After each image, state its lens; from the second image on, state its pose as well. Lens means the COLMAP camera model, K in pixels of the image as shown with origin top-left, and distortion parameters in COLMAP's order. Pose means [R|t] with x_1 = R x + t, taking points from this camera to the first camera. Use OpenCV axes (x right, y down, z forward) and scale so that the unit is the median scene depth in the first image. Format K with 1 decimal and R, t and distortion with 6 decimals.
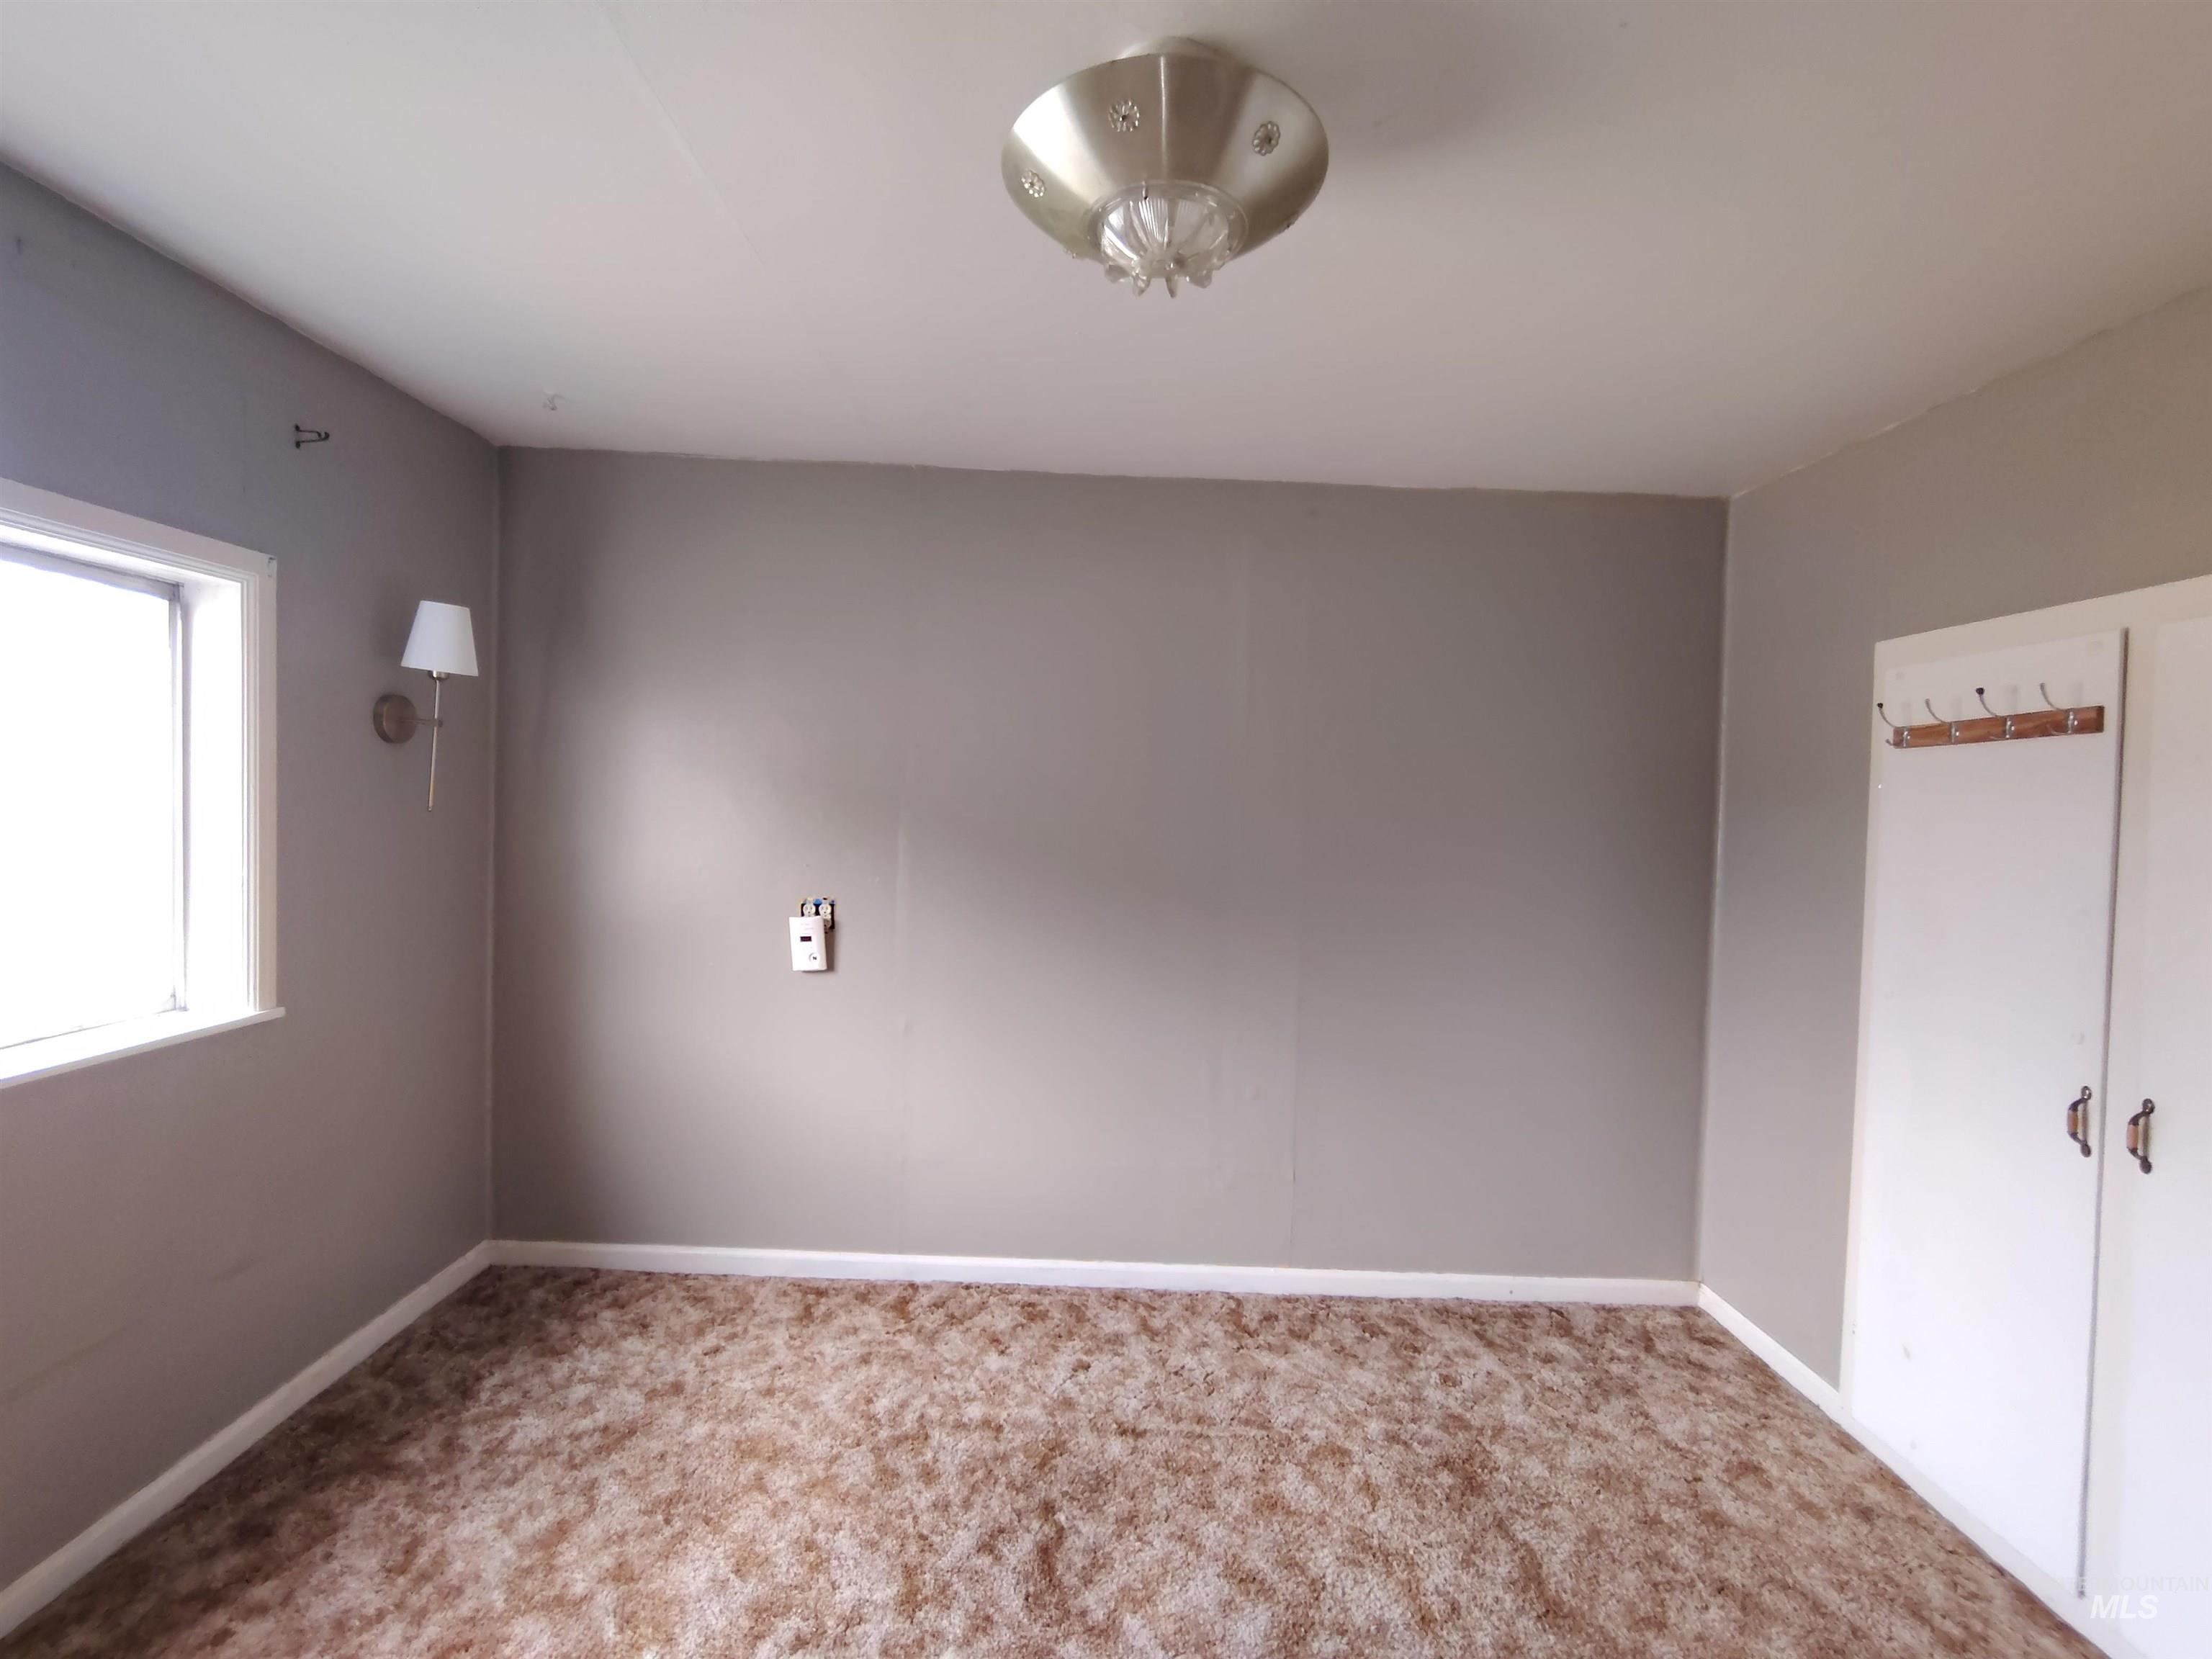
lens RADIAL K [[1030.9, 0, 1110.4], [0, 1030.9, 833.0], [0, 0, 1]] dist [-0.017102, 0.007845]
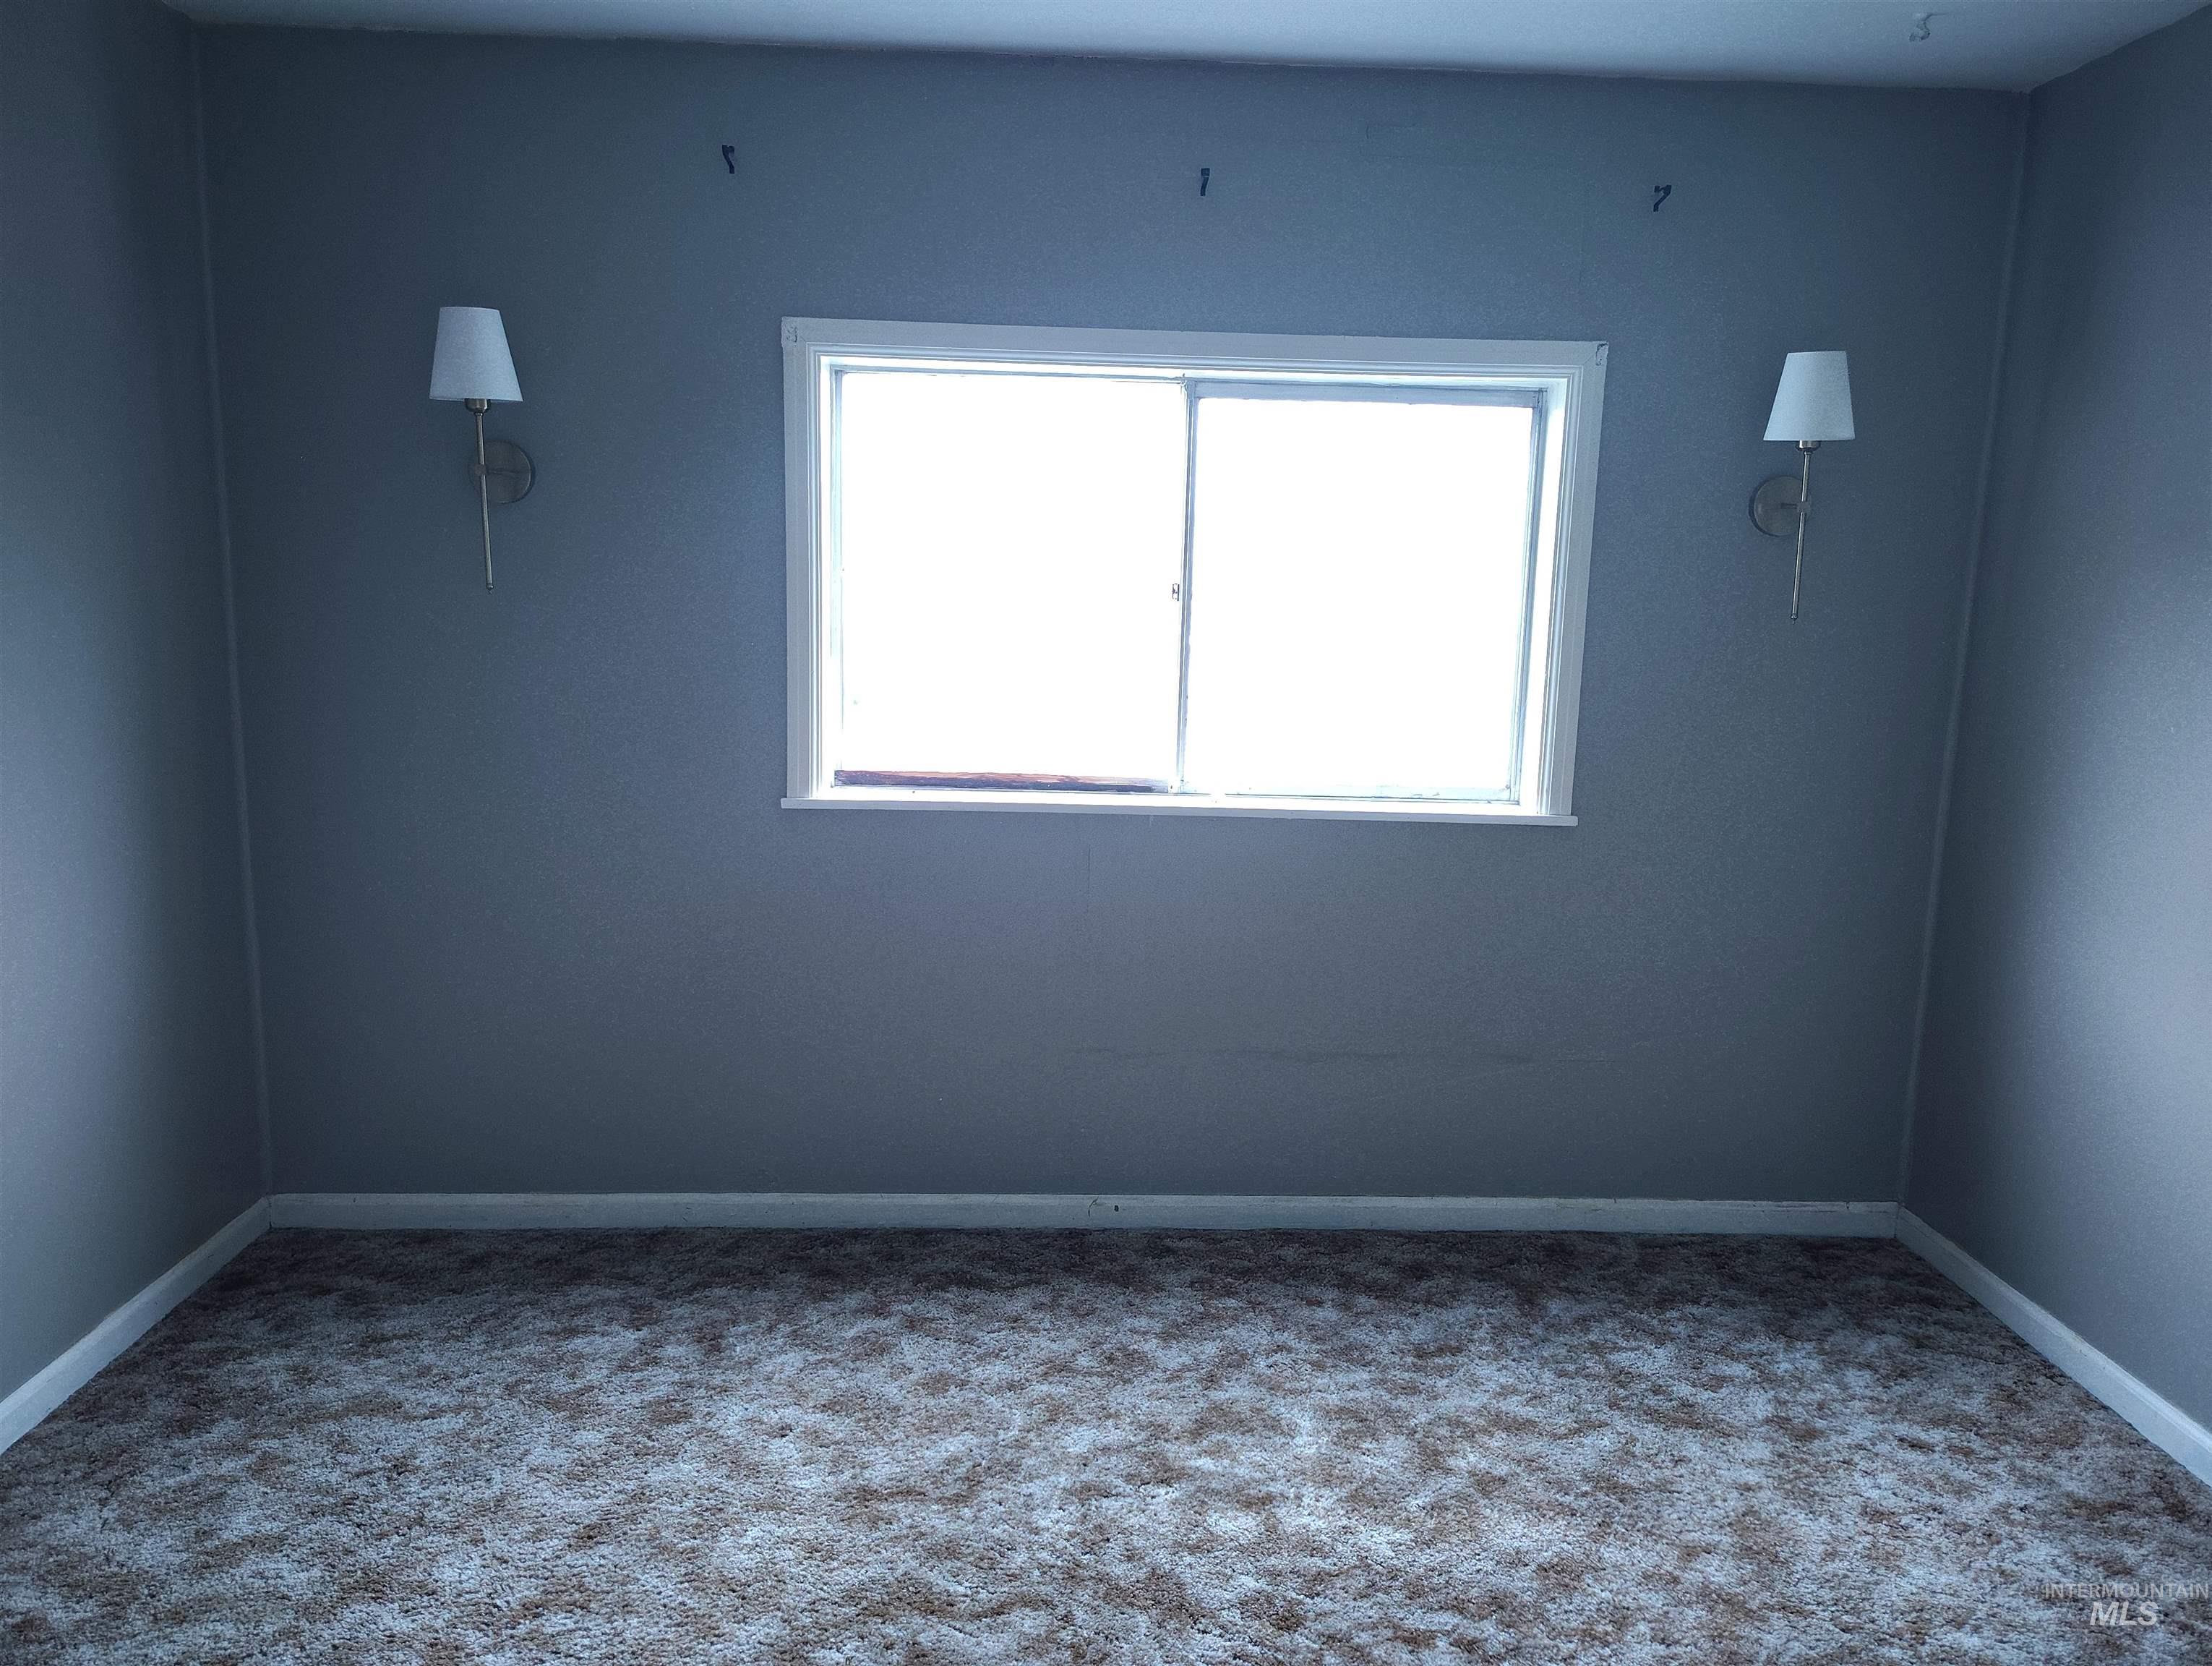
lens RADIAL K [[1540.3, 0, 1106.7], [0, 1540.3, 828.3], [0, 0, 1]] dist [-0.023279, -0.003948]
pose [[0.006635, 0.122411, -0.992457, 0.623603], [-0.055281, 0.991006, 0.121863, 0.028024], [0.998449, 0.054055, 0.013343, 0.528938]]
